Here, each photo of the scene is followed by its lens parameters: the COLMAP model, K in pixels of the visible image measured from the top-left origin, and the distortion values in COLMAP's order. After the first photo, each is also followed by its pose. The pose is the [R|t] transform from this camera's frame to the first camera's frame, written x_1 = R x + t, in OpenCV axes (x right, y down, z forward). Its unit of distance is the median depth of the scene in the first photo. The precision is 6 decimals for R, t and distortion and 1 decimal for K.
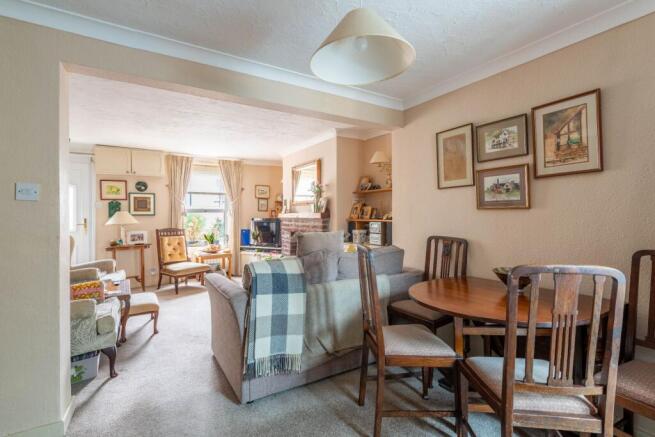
lens RADIAL K [[304.6, 0, 331.0], [0, 304.6, 217.7], [0, 0, 1]] dist [-0.003055, -0.000275]
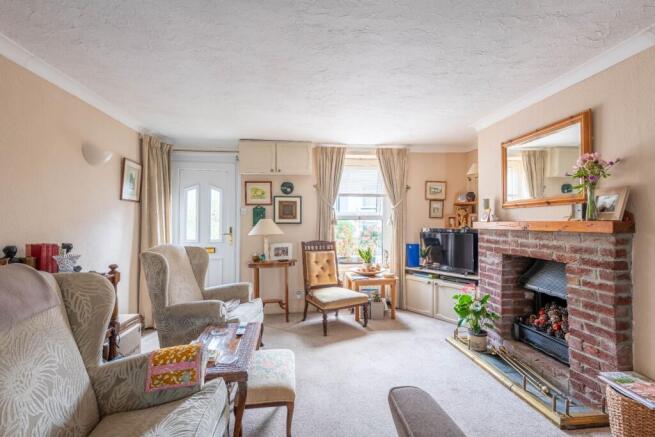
lens RADIAL K [[304.6, 0, 328.3], [0, 304.6, 218.8], [0, 0, 1]] dist [-0.003055, -0.000275]
pose [[0.893673, -0.002113, -0.448713, -0.162246], [-0.006881, 0.999807, -0.018413, -0.006831], [0.448665, 0.019543, 0.893486, 0.327558]]
